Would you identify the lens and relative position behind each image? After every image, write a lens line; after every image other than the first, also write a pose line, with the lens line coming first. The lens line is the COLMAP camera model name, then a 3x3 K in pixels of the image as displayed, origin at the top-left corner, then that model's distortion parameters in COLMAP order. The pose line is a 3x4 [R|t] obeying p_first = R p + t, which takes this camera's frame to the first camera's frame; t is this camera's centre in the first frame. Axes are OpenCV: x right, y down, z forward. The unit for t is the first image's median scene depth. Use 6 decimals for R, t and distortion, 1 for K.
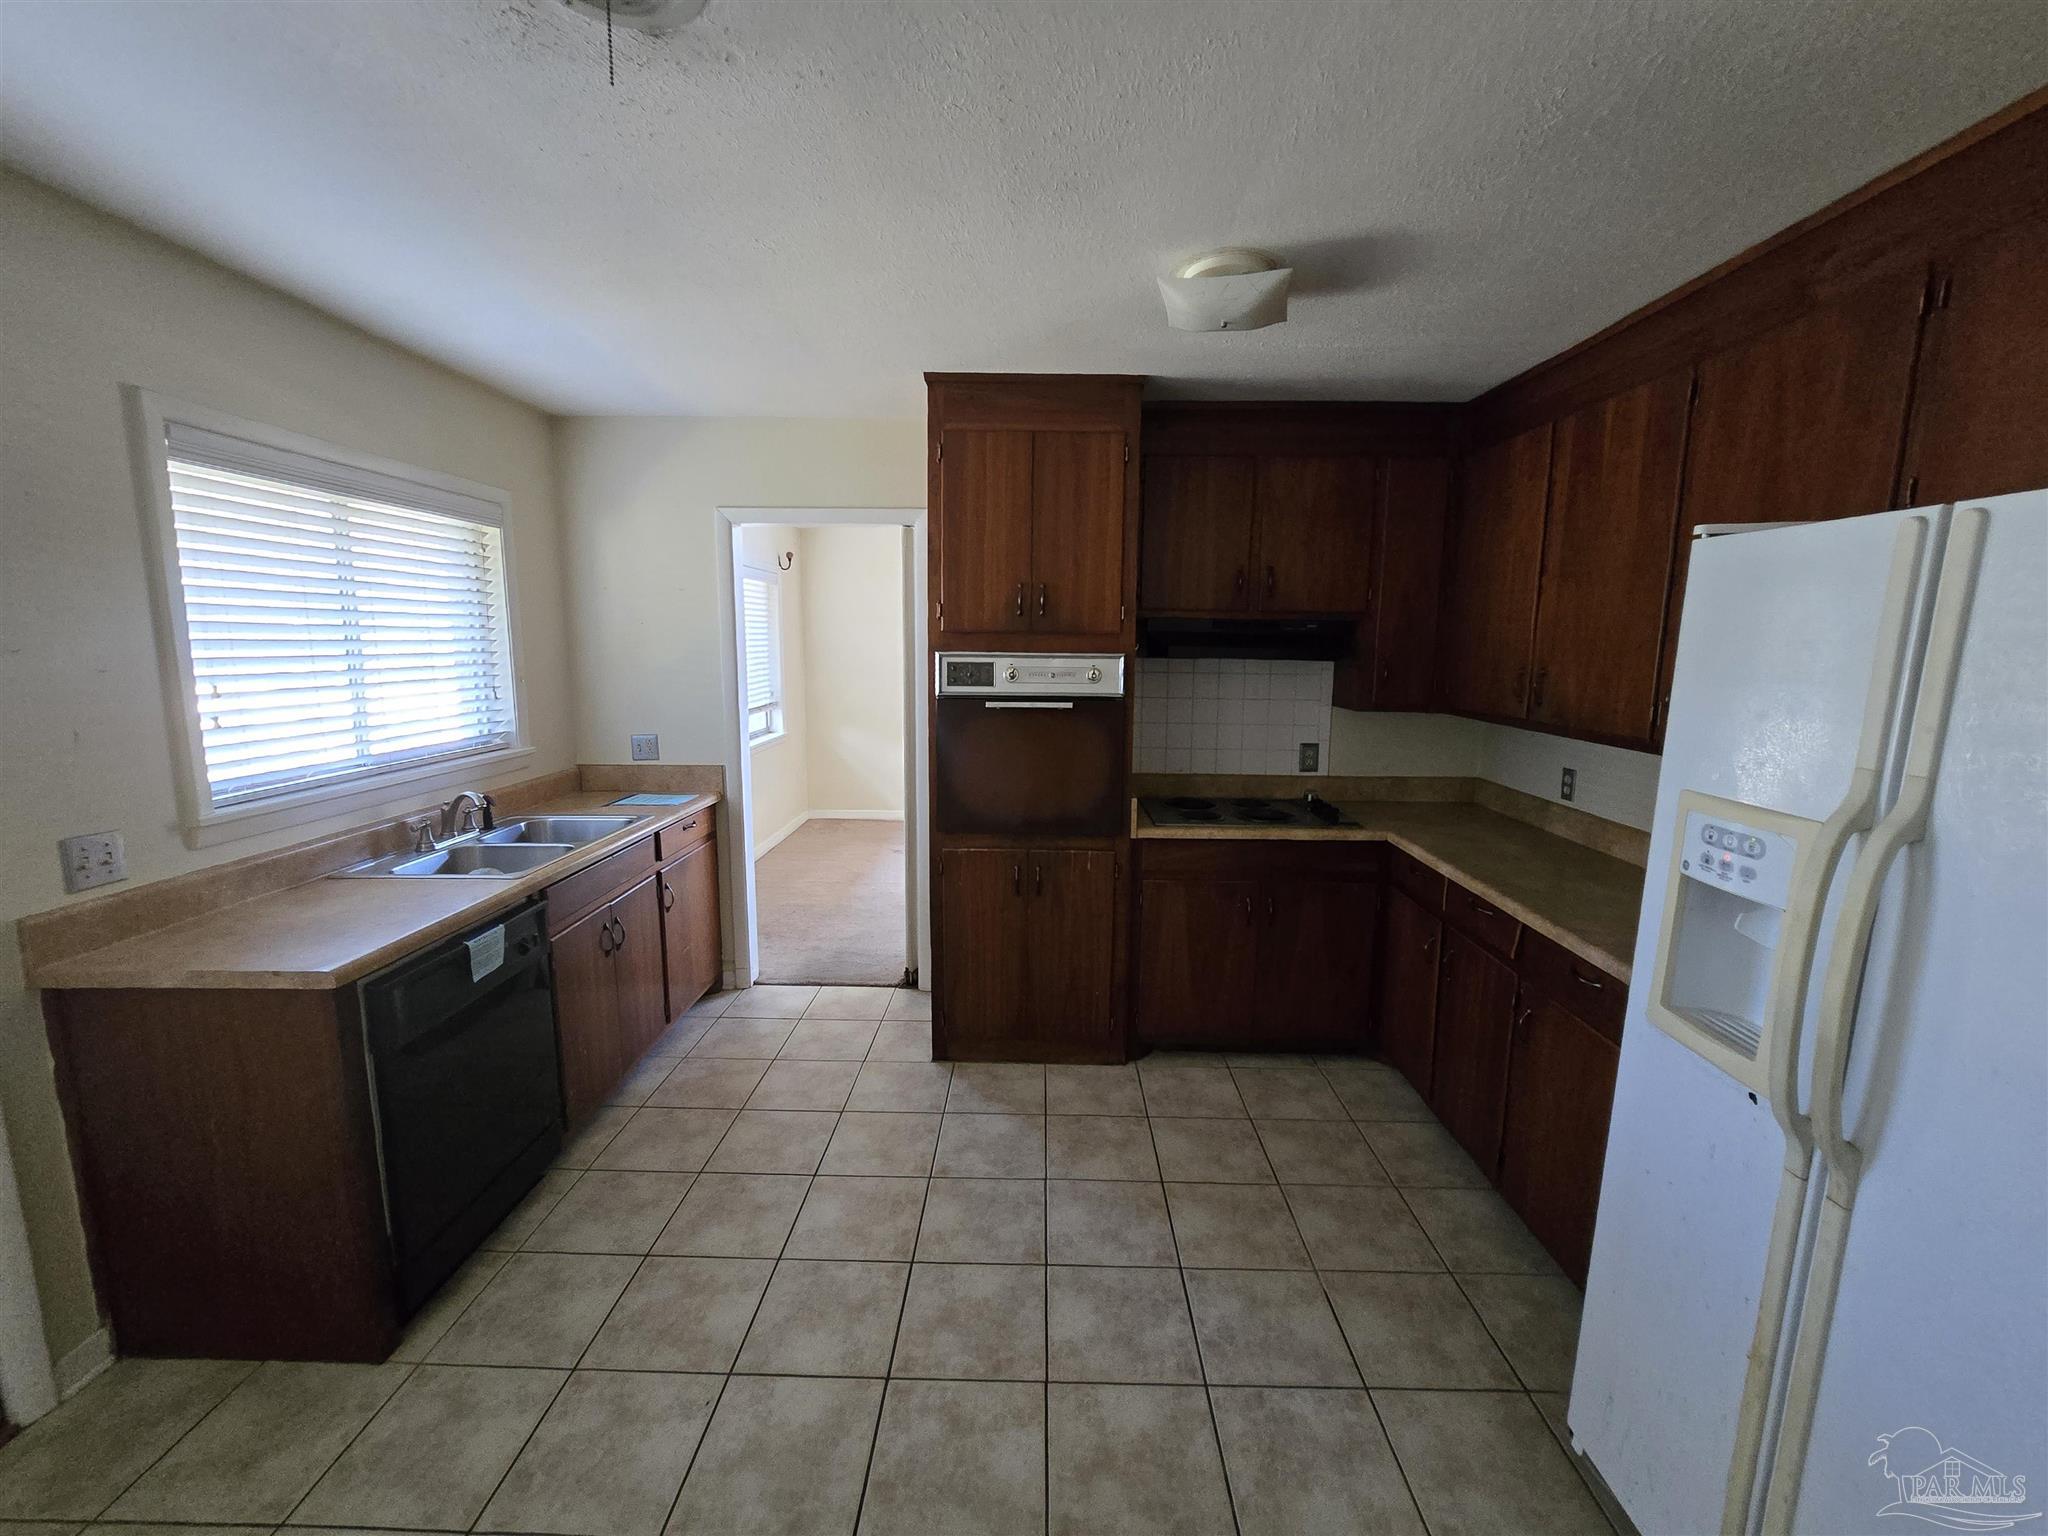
lens RADIAL K [[844.5, 0, 1025.8], [0, 844.5, 767.3], [0, 0, 1]] dist [-0.003156, 0.000094]
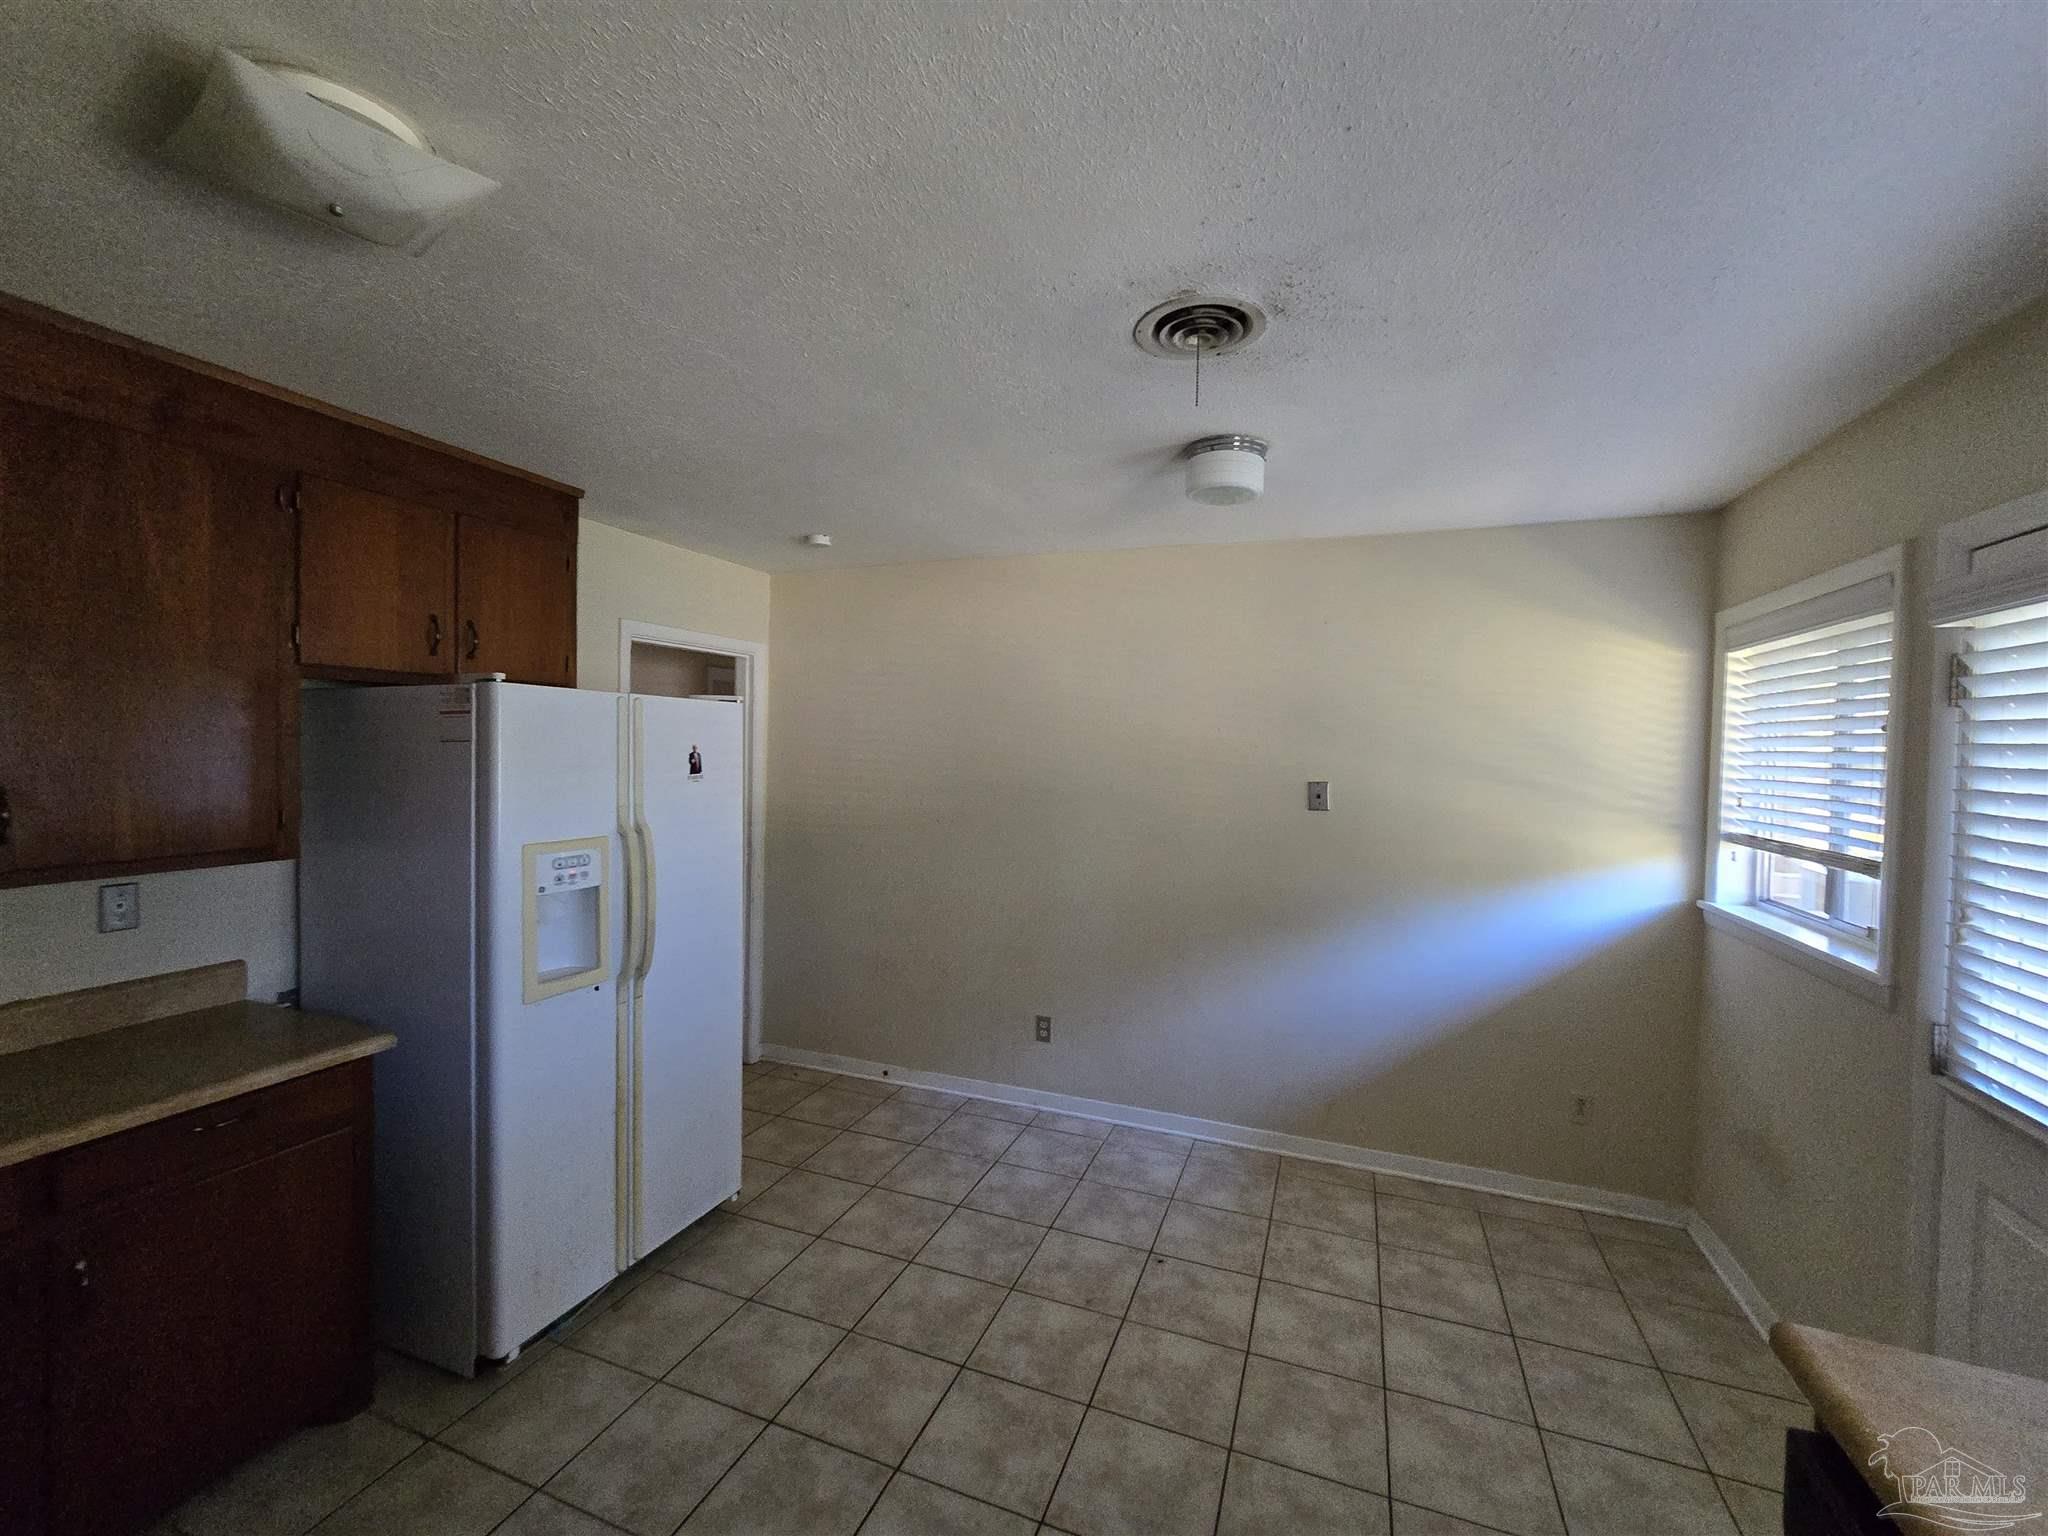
lens RADIAL K [[844.5, 0, 1027.6], [0, 844.5, 769.6], [0, 0, 1]] dist [-0.003156, 0.000094]
pose [[-0.939810, -0.040467, 0.339293, -0.302778], [0.020634, 0.984429, 0.174567, -0.182686], [-0.341074, 0.171061, -0.924341, 1.062142]]
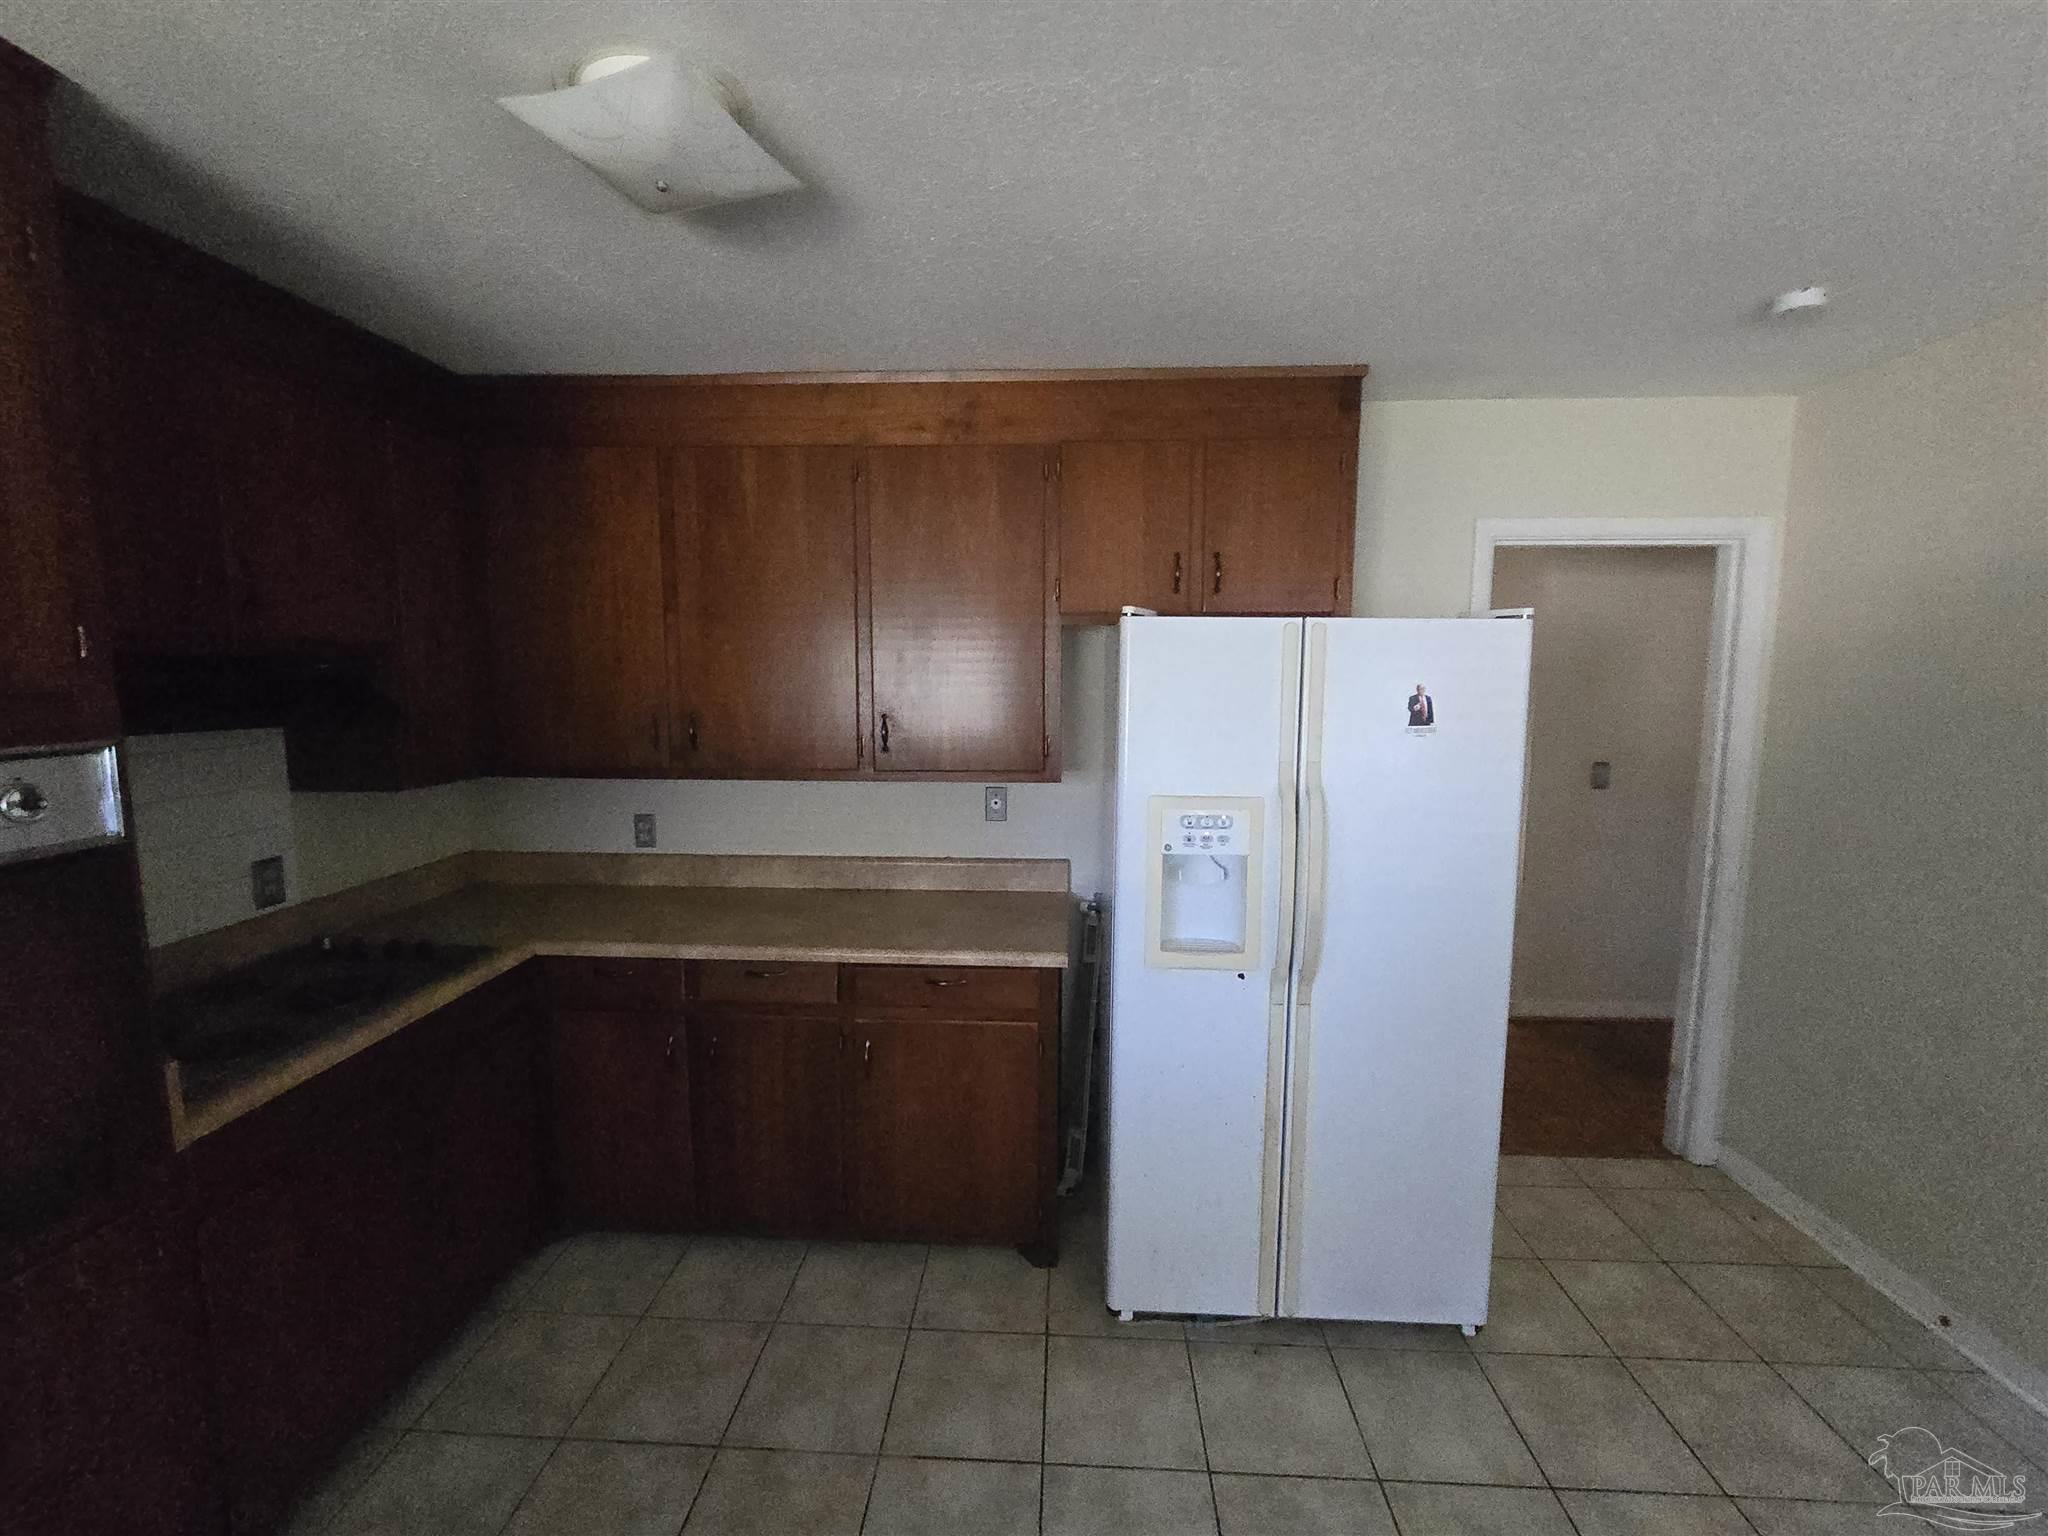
lens RADIAL K [[844.5, 0, 1027.8], [0, 844.5, 763.7], [0, 0, 1]] dist [-0.003156, 0.000094]
pose [[0.031171, -0.122730, 0.991950, -0.307119], [0.148735, 0.981953, 0.116819, -0.111745], [-0.988386, 0.143896, 0.048863, 0.573842]]
